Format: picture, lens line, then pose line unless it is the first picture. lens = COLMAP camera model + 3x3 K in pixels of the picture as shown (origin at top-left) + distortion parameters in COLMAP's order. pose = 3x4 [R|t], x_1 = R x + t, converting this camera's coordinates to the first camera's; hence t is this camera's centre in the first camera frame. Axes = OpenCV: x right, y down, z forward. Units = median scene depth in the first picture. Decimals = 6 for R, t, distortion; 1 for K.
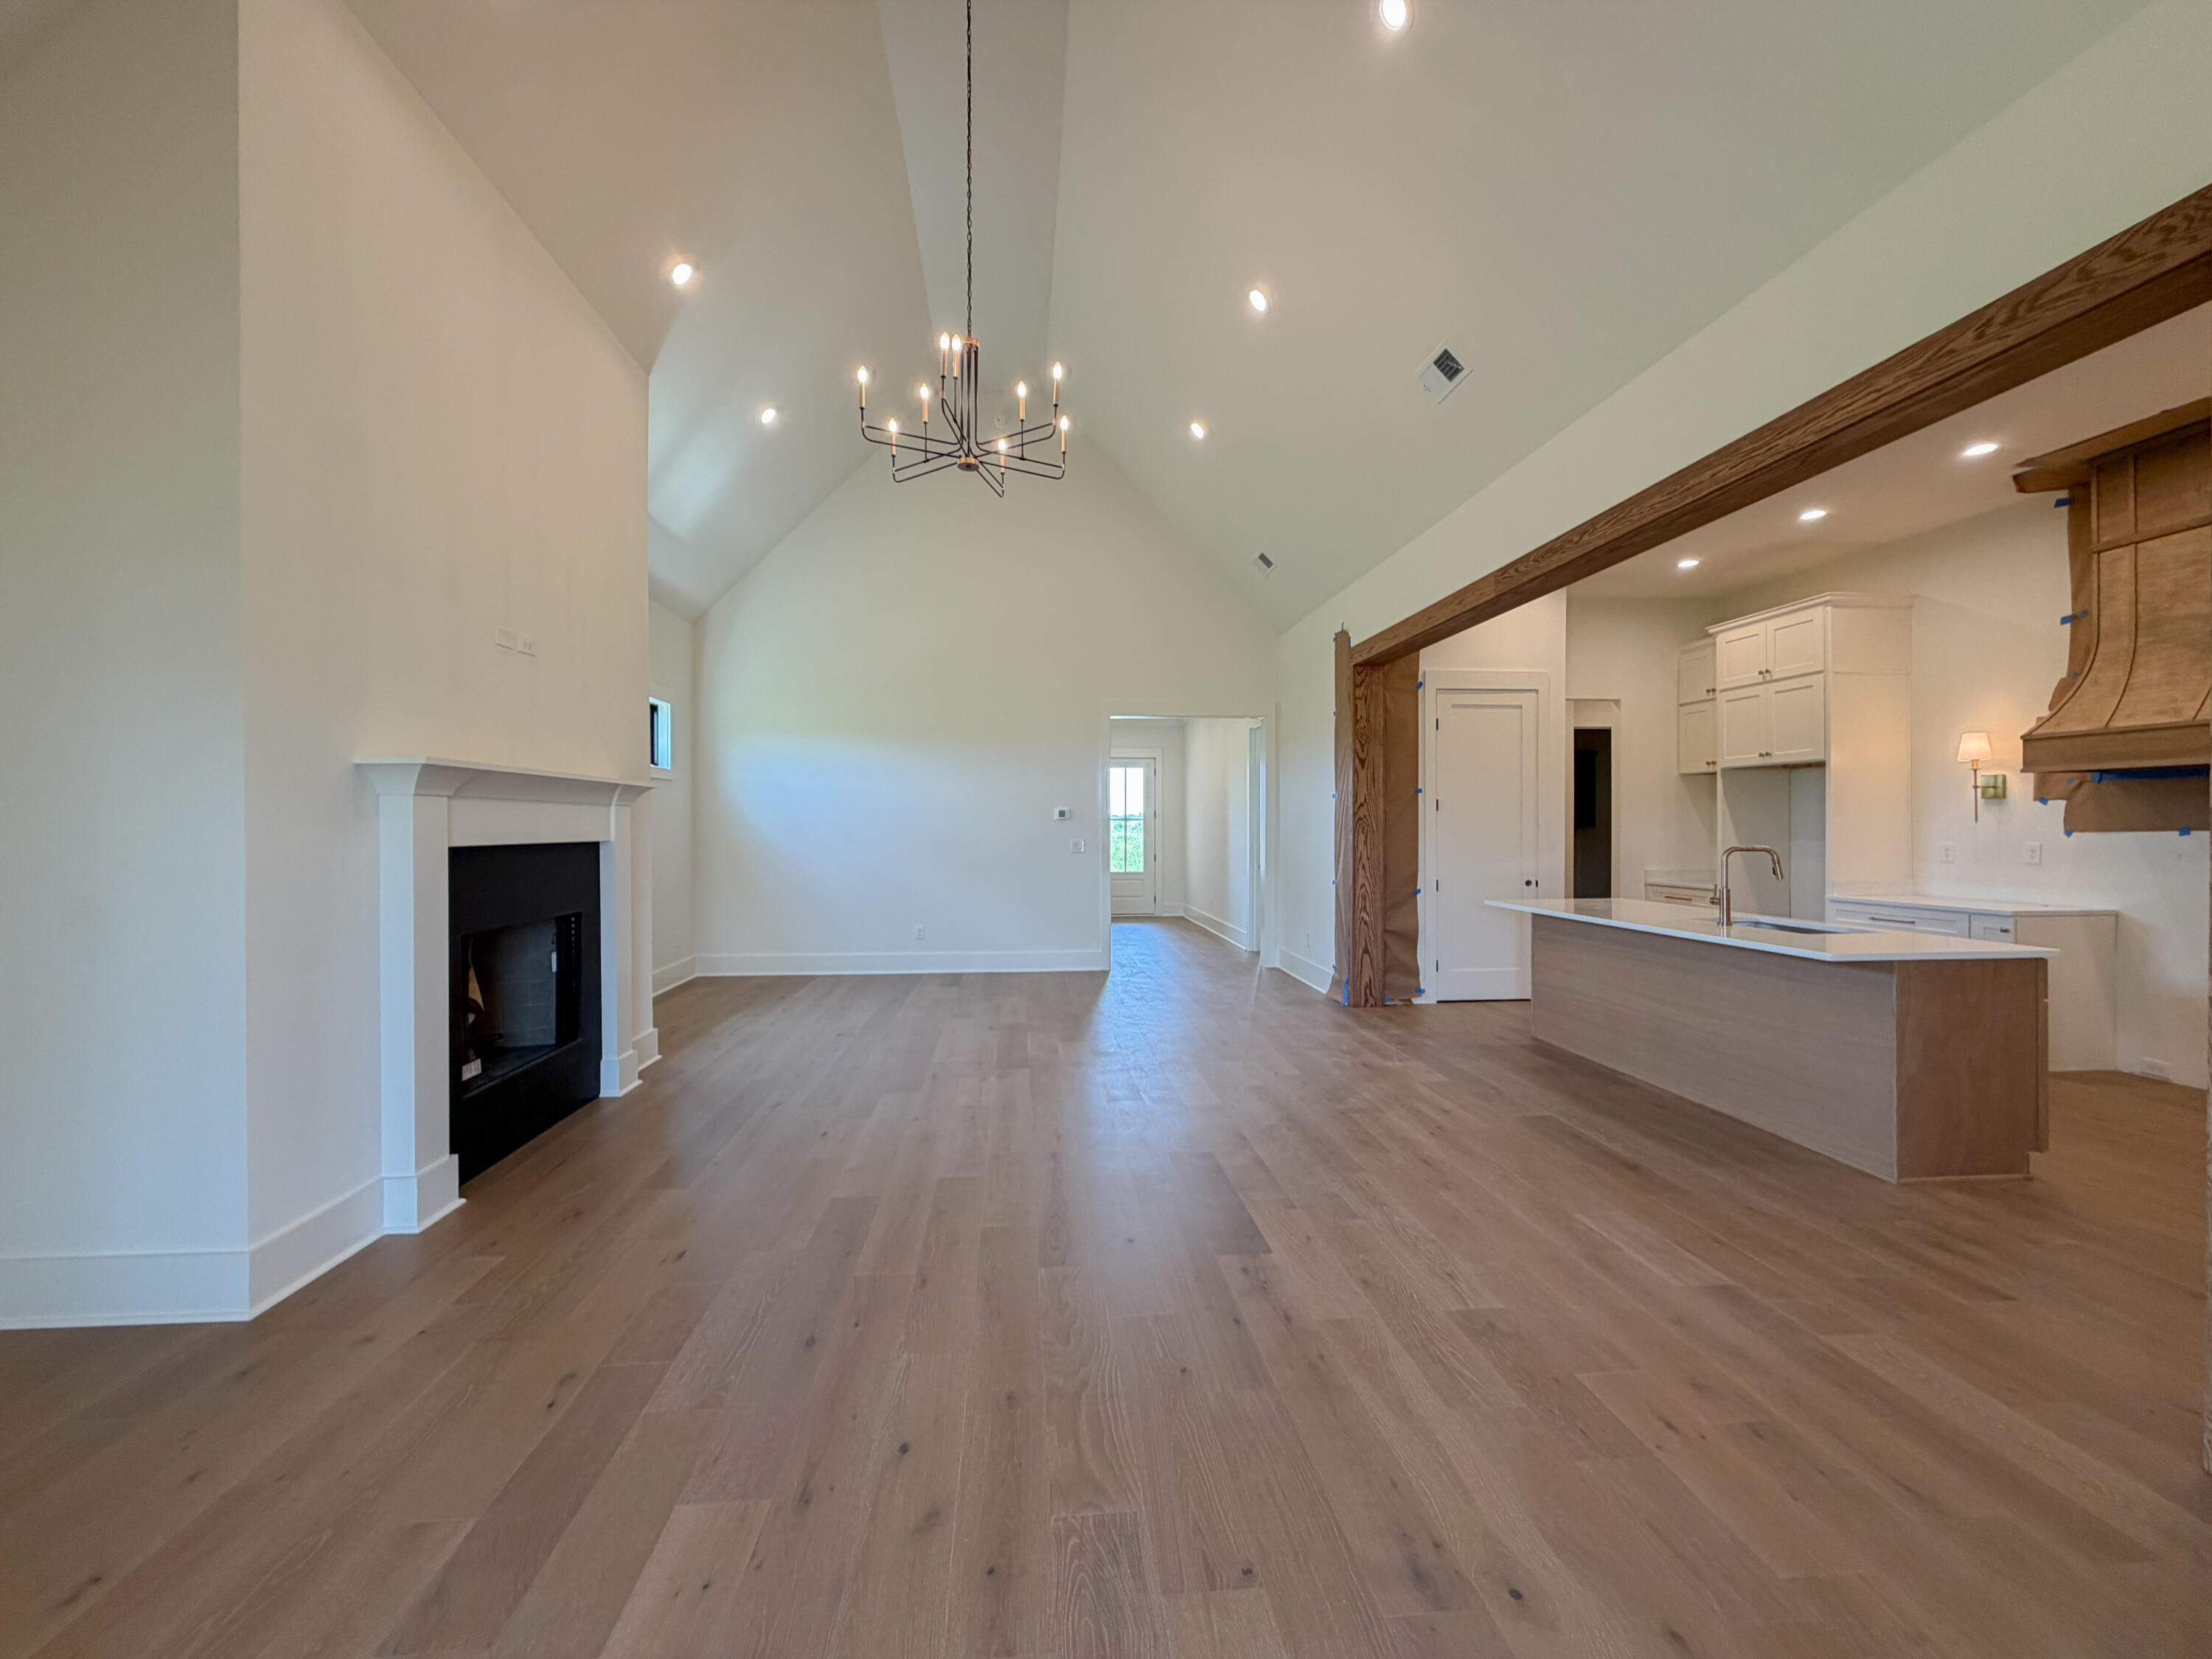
lens RADIAL K [[894.4, 0, 1066.0], [0, 894.4, 830.3], [0, 0, 1]] dist [0.000519, 0.000101]
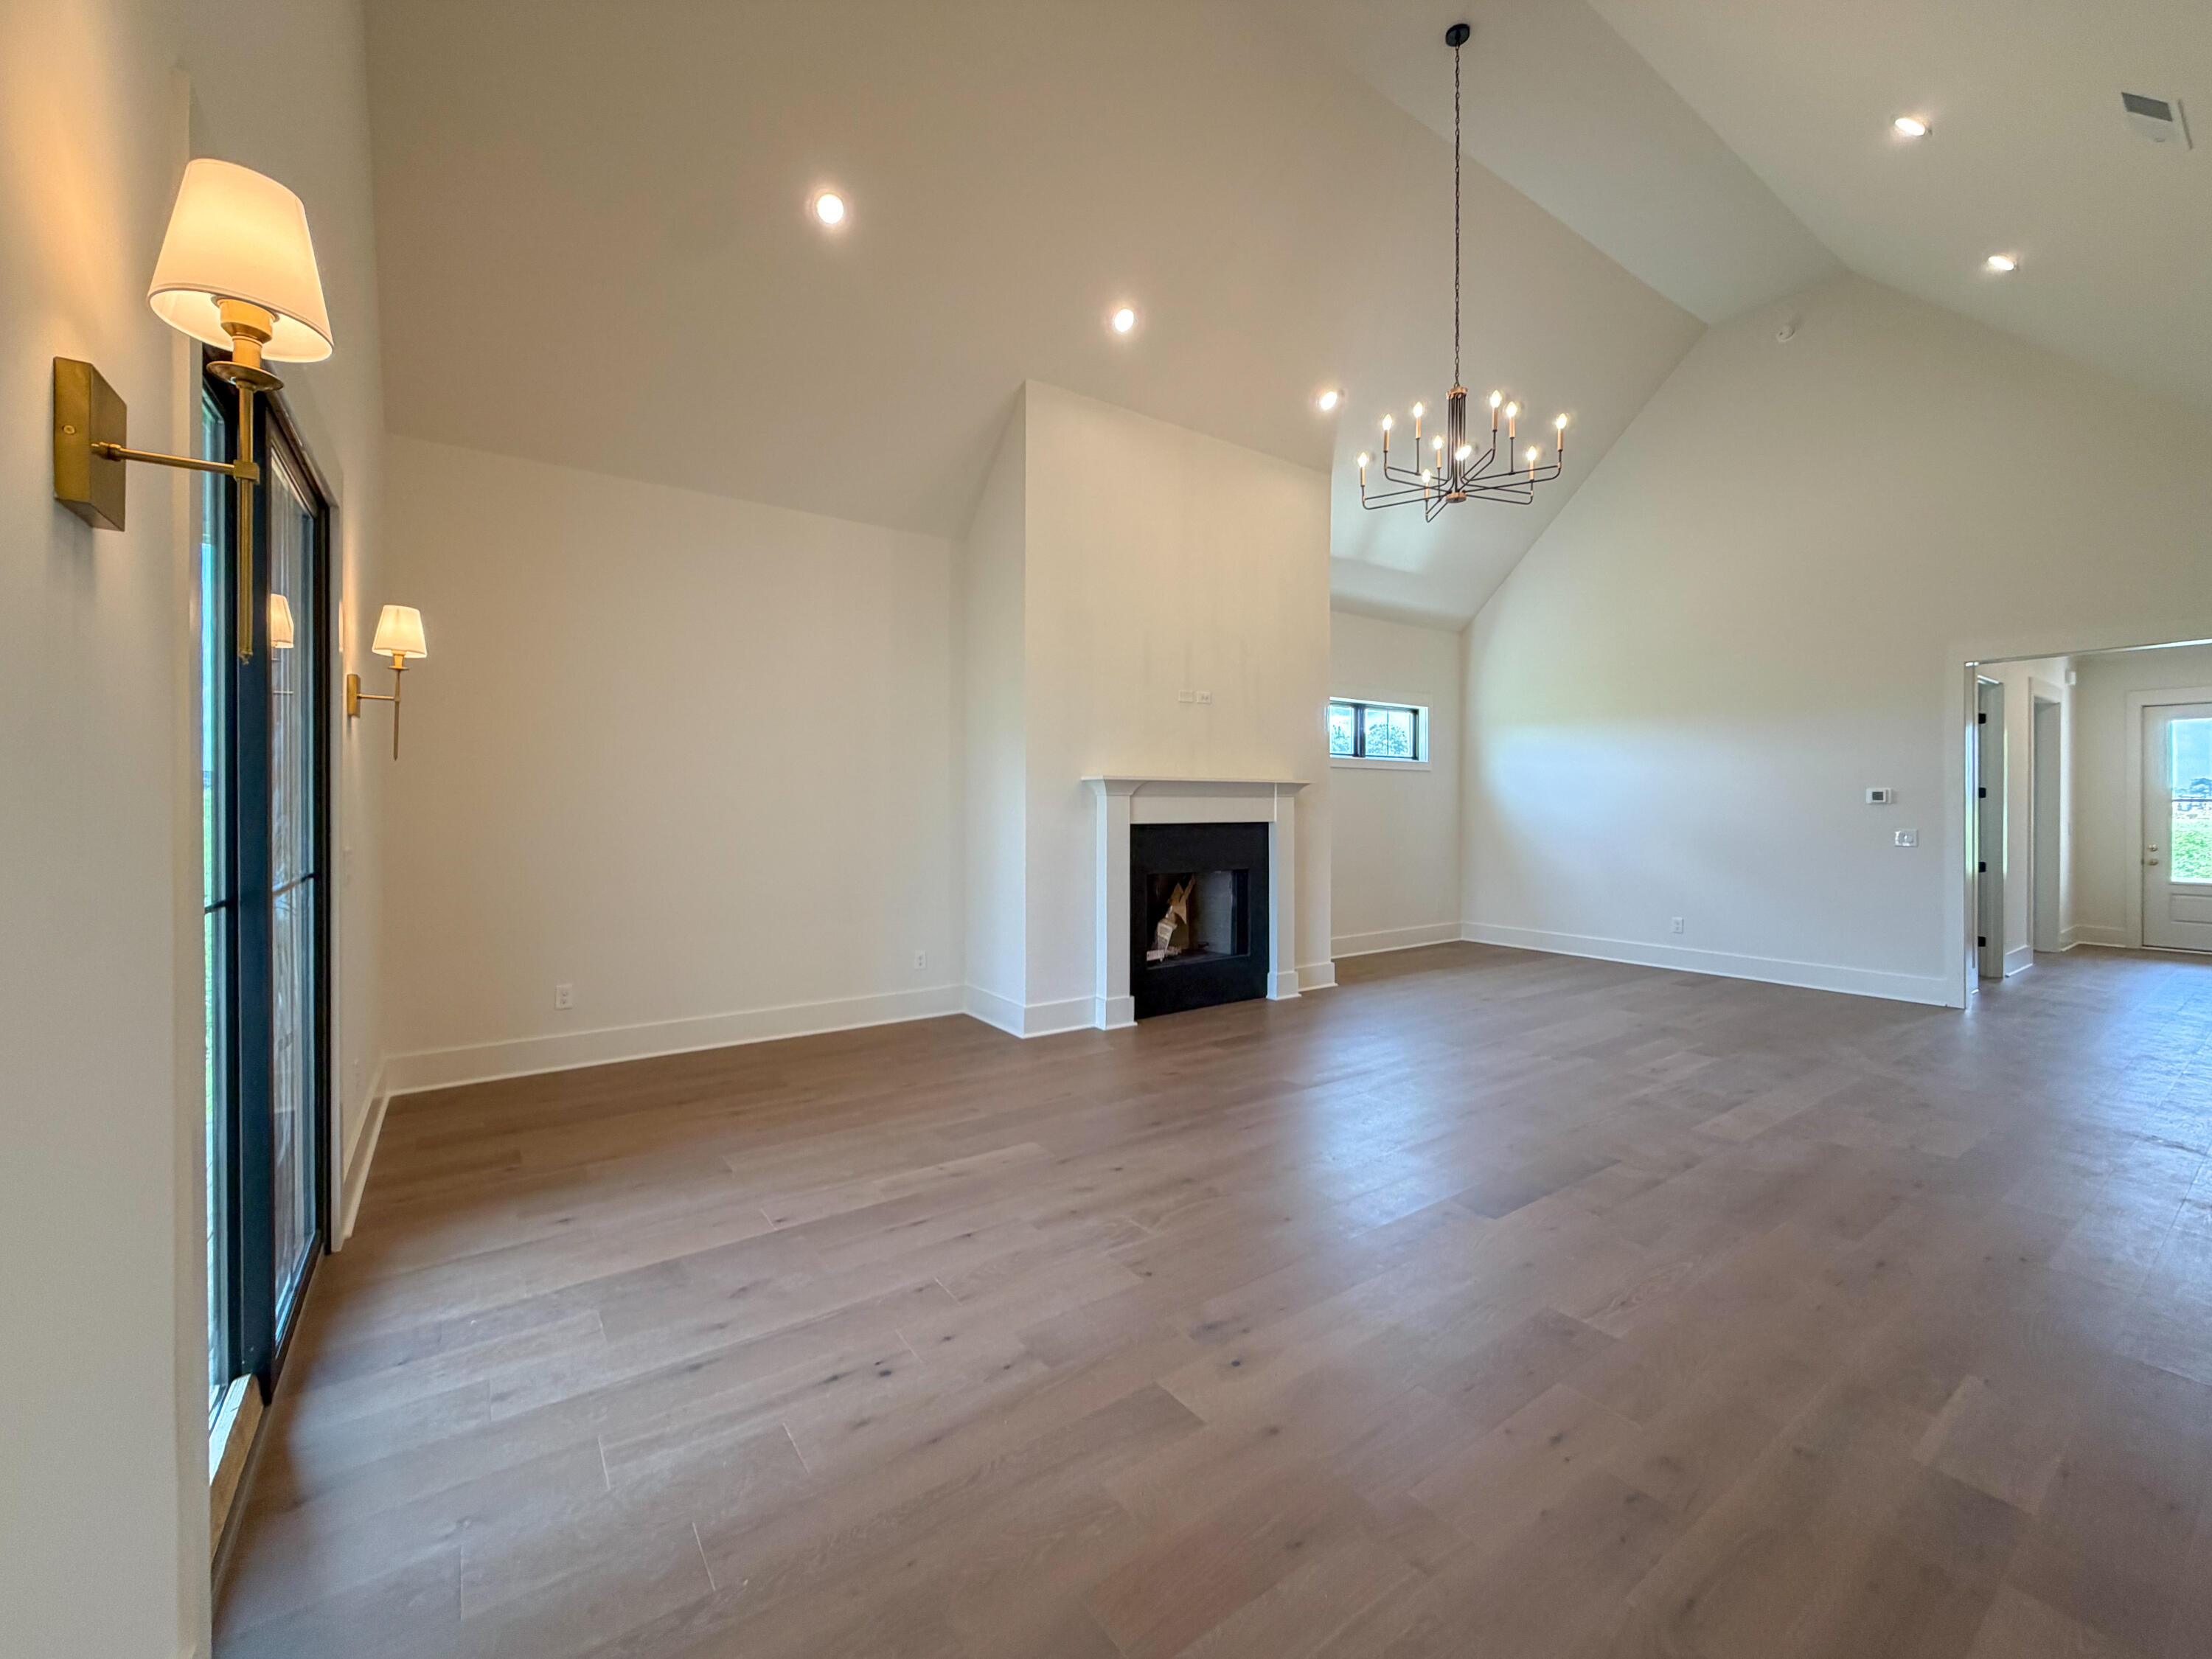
lens RADIAL K [[897.2, 0, 1101.8], [0, 897.2, 803.2], [0, 0, 1]] dist [-0.001495, -0.000032]
pose [[0.504145, 0.002089, -0.863617, 0.835645], [-0.004413, 0.999990, -0.000157, -0.022246], [0.863608, 0.003890, 0.504149, 0.042887]]
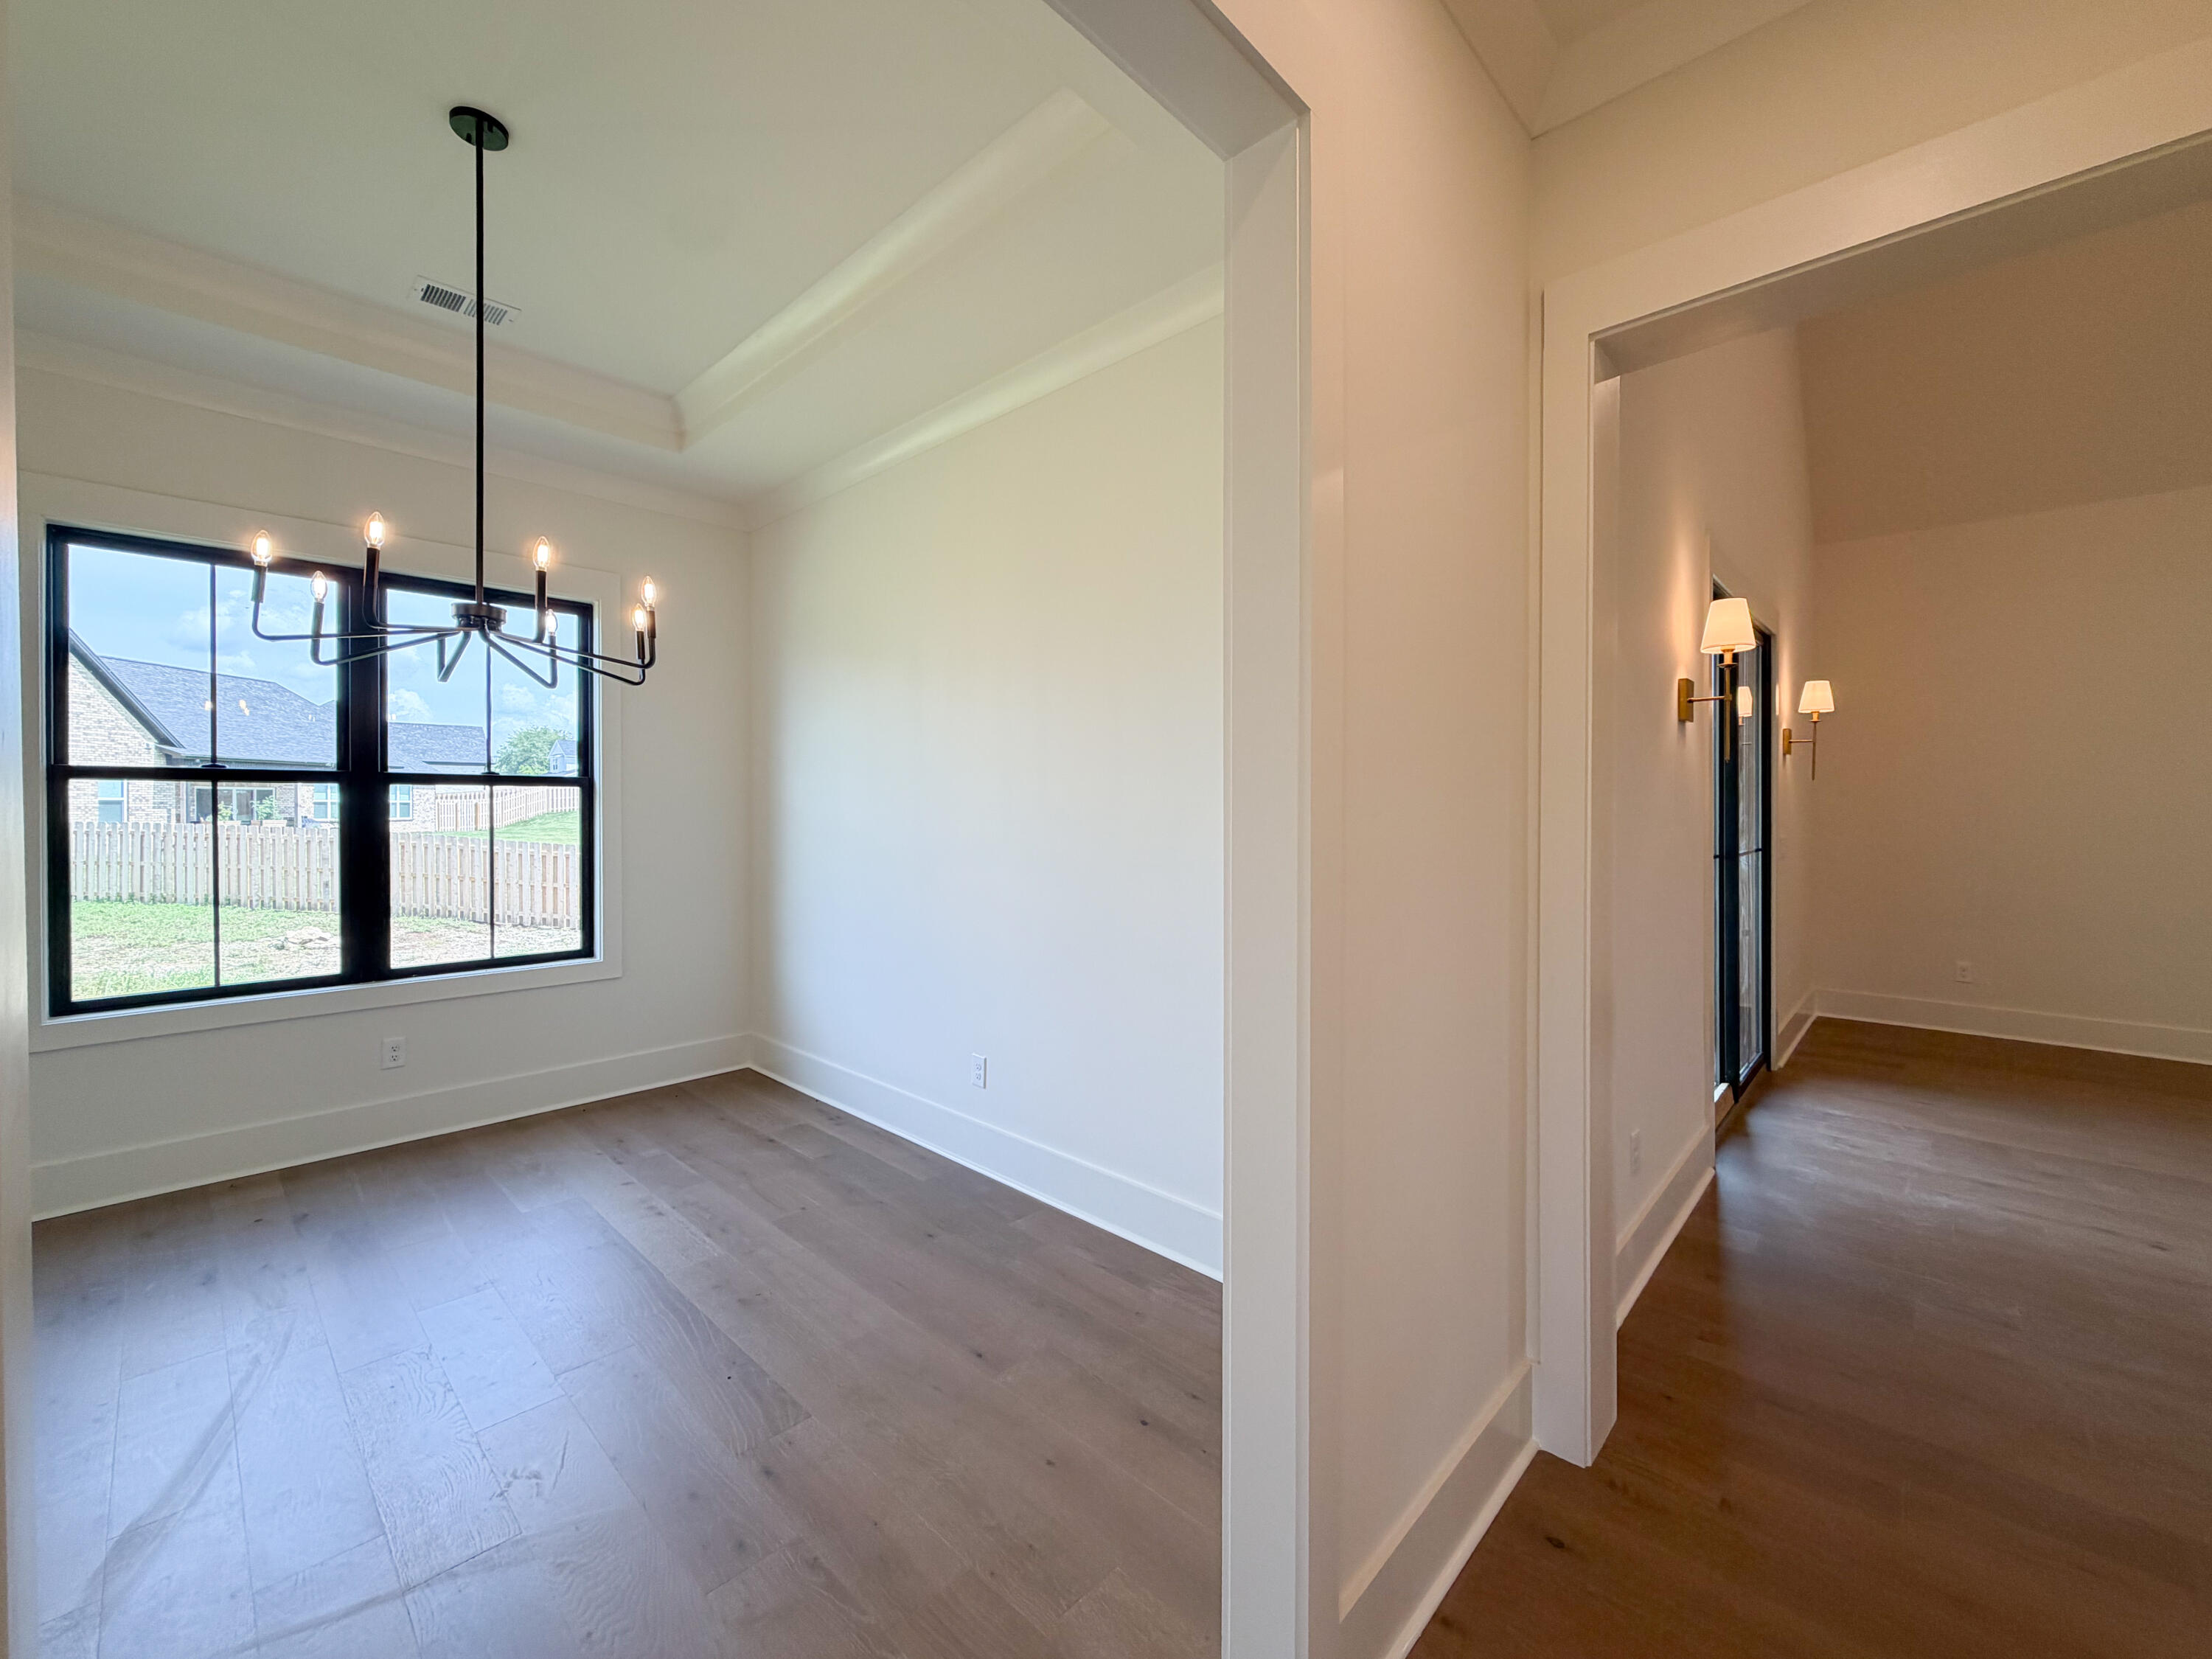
lens RADIAL K [[897.2, 0, 1101.8], [0, 897.2, 803.2], [0, 0, 1]] dist [-0.001495, -0.000032]
pose [[-0.747021, -0.000848, -0.664800, 1.588058], [-0.003284, 0.999992, 0.002415, -0.027892], [0.664793, 0.003987, -0.747017, 0.222554]]
